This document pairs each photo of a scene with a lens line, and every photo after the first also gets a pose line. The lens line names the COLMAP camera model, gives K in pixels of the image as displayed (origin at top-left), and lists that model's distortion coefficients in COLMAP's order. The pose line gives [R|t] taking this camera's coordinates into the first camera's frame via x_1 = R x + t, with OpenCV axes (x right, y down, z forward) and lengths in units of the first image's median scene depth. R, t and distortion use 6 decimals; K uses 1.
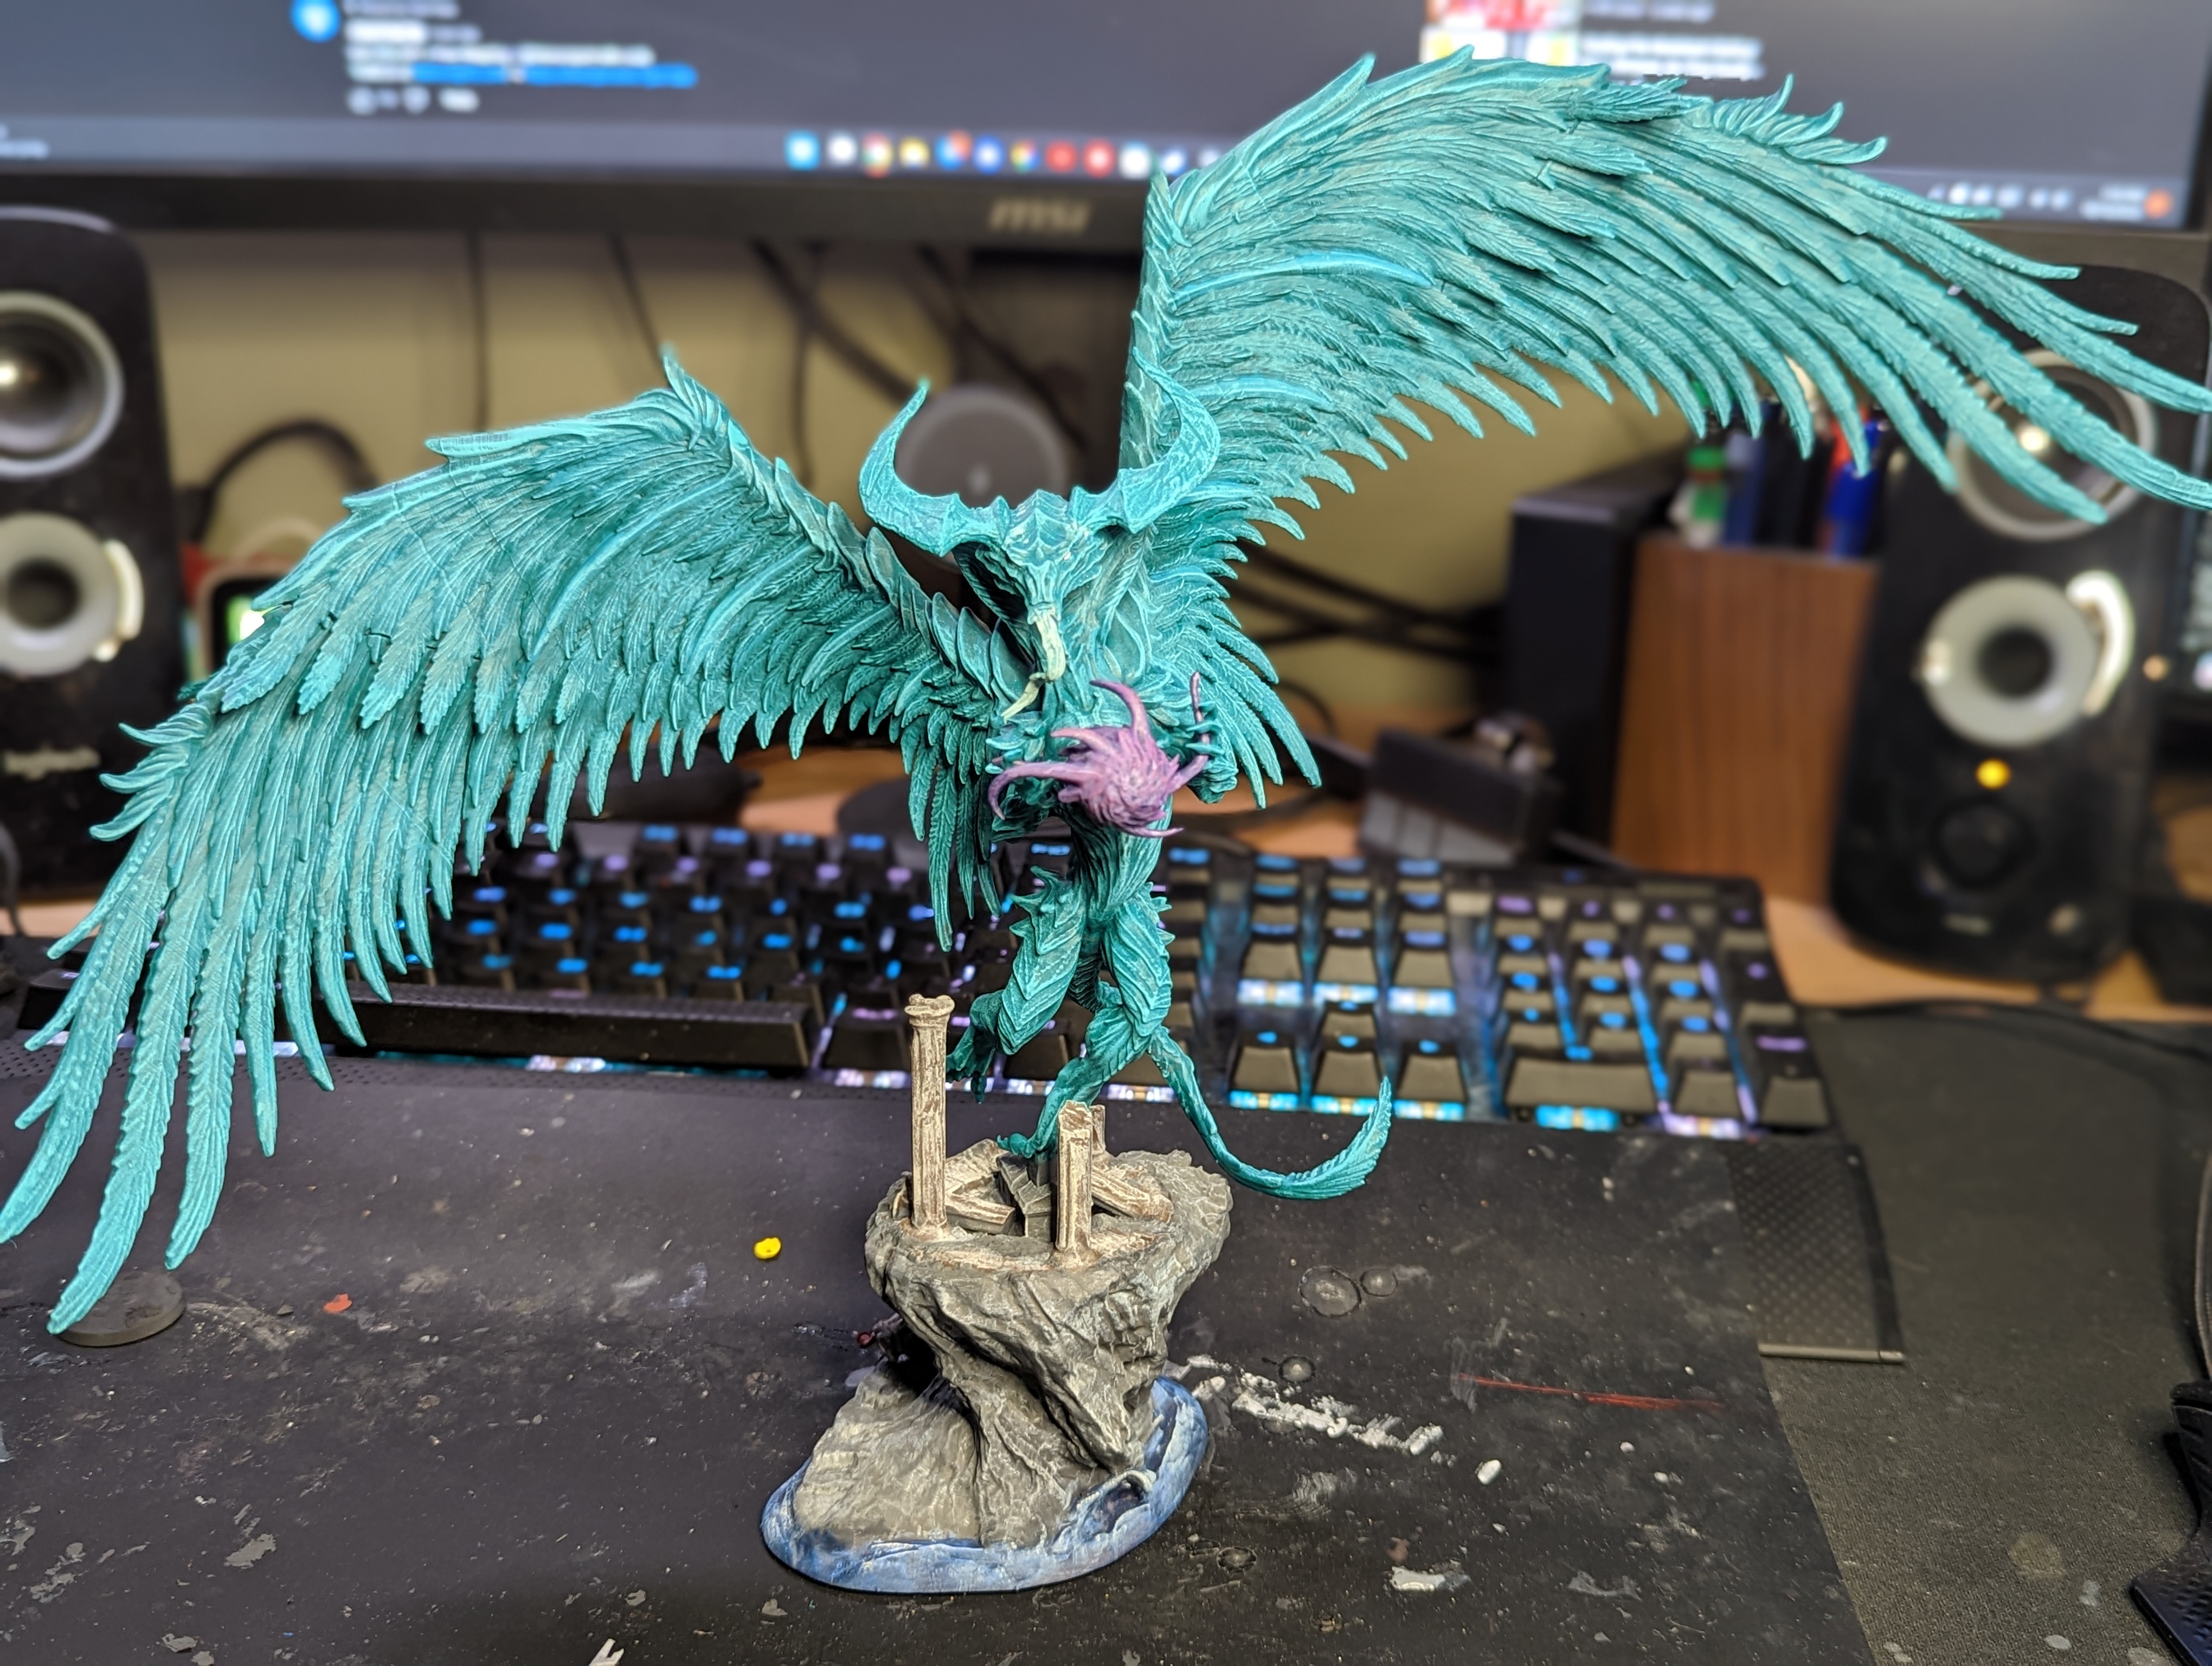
lens RADIAL K [[1571.0, 0, 1101.4], [0, 1571.0, 821.9], [0, 0, 1]] dist [-0.000693, -0.005051]
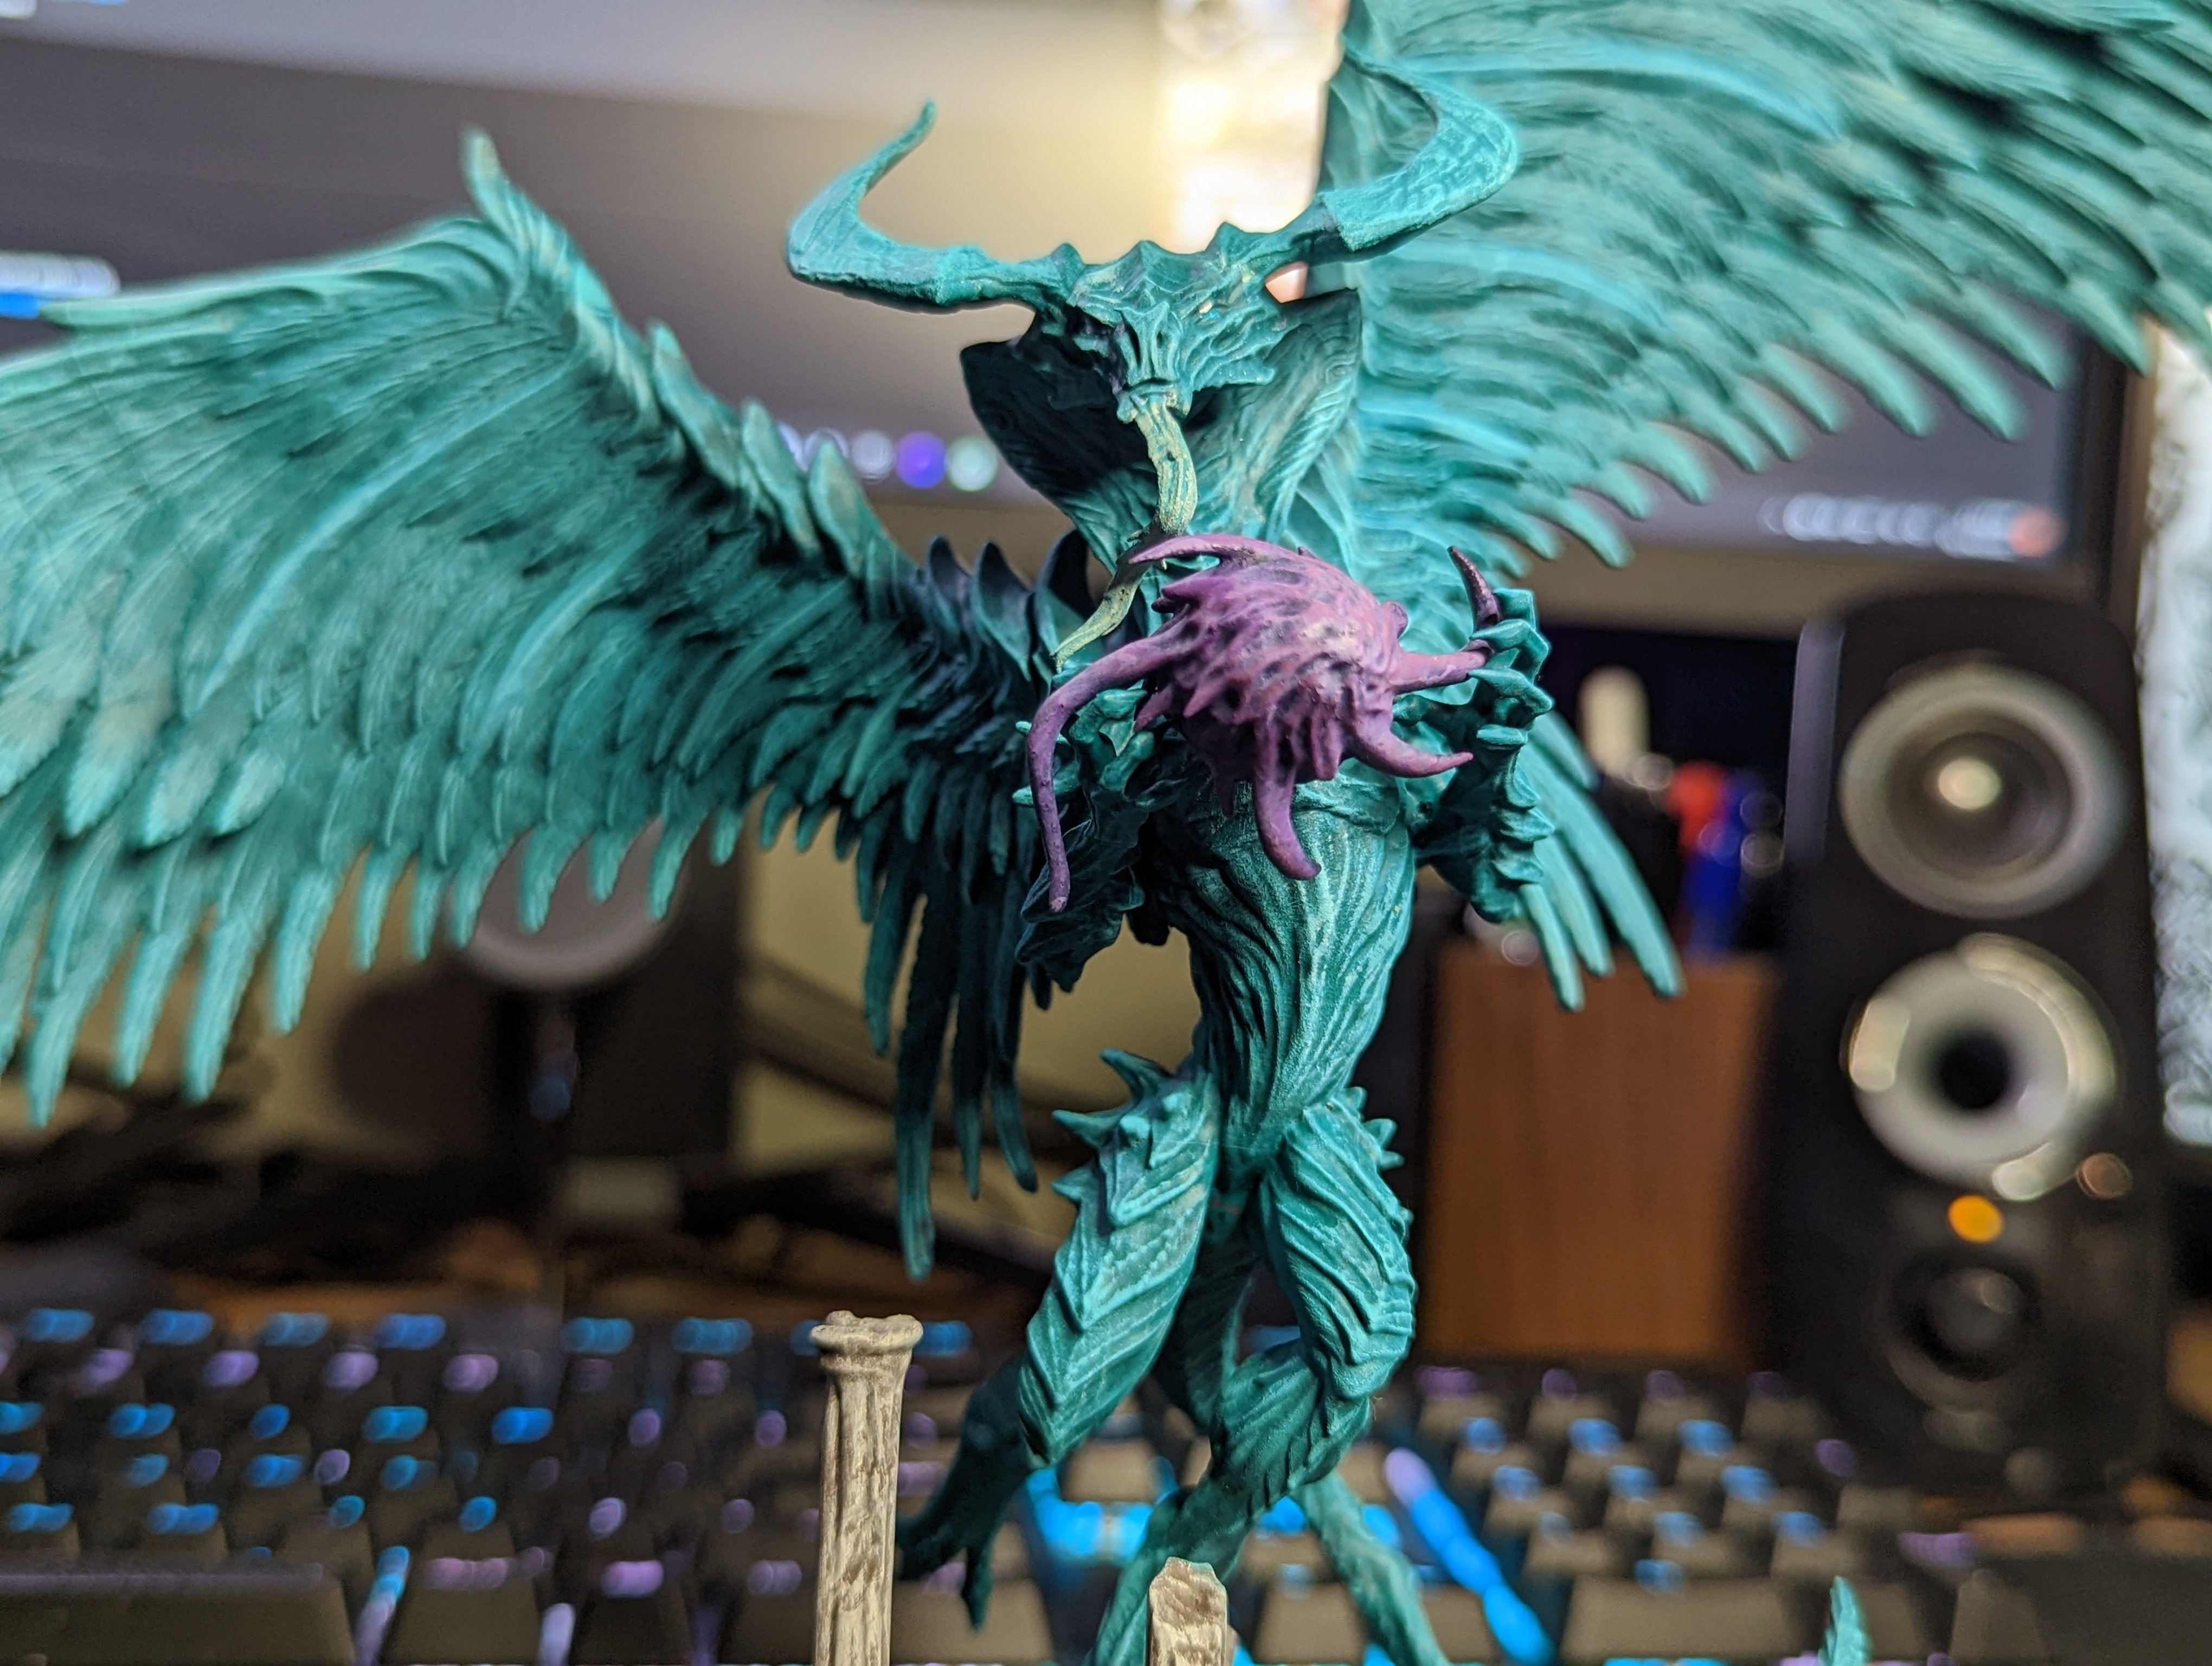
lens RADIAL K [[2187.2, 0, 1106.0], [0, 2187.2, 833.0], [0, 0, 1]] dist [-0.025930, -0.005739]
pose [[0.998699, 0.023982, -0.045003, -0.014256], [-0.034097, 0.970267, -0.239622, 0.108325], [0.037918, 0.240844, 0.969823, 0.310309]]
